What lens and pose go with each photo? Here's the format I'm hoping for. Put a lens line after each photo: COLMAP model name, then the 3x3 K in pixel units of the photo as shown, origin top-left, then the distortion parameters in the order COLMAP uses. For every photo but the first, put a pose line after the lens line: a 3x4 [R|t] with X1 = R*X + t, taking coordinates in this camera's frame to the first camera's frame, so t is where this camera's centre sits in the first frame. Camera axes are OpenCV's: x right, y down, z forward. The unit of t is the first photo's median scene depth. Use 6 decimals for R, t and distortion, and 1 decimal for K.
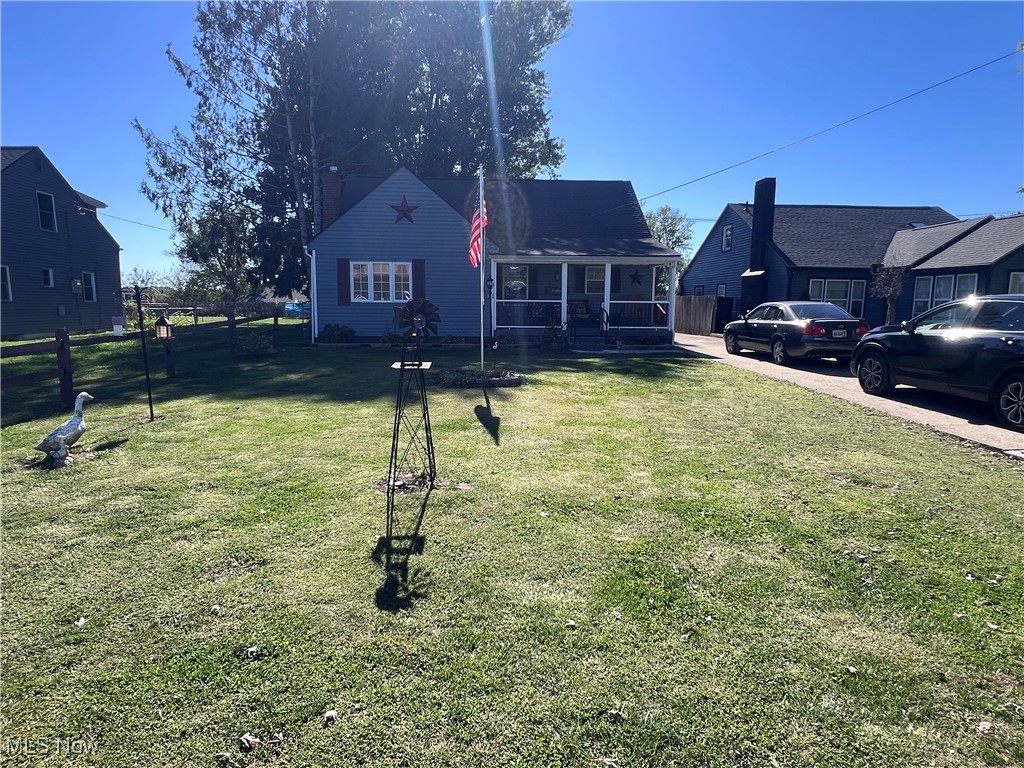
lens RADIAL K [[595.3, 0, 514.9], [0, 595.3, 387.5], [0, 0, 1]] dist [0.007043, 0.001247]
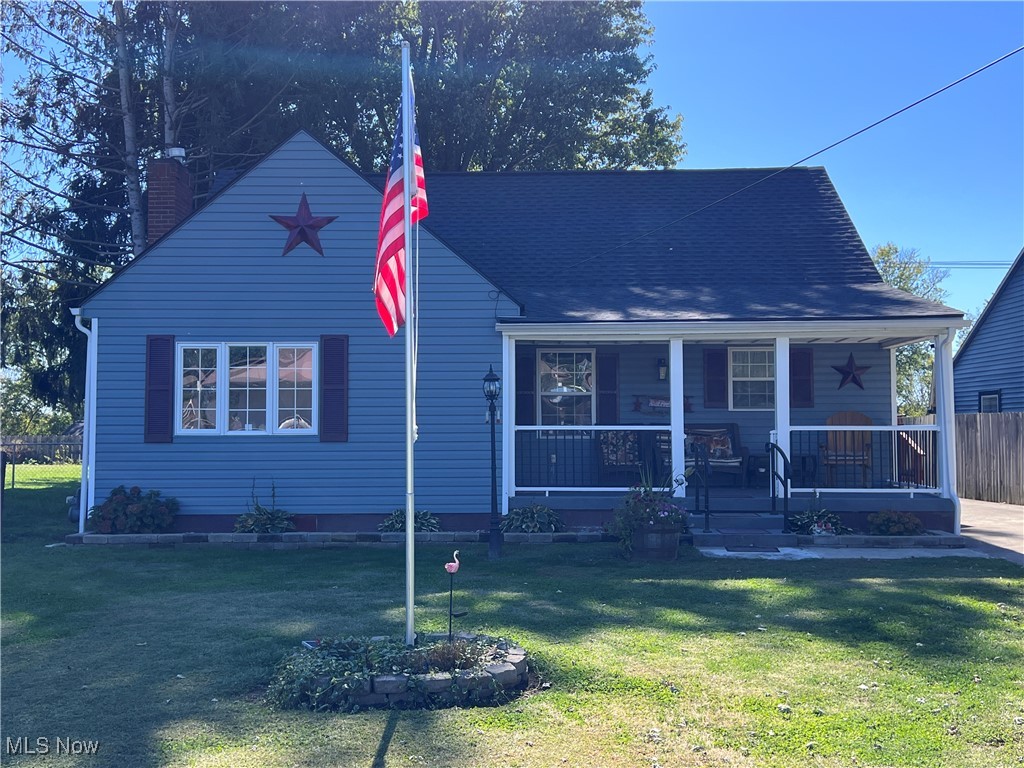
lens RADIAL K [[1097.7, 0, 508.6], [0, 1097.7, 383.6], [0, 0, 1]] dist [0.111943, 0.000000]
pose [[0.996177, -0.013543, -0.086296, 0.031666], [-0.002516, 0.983048, -0.183330, -0.033474], [0.087316, 0.182846, 0.979256, 0.227702]]
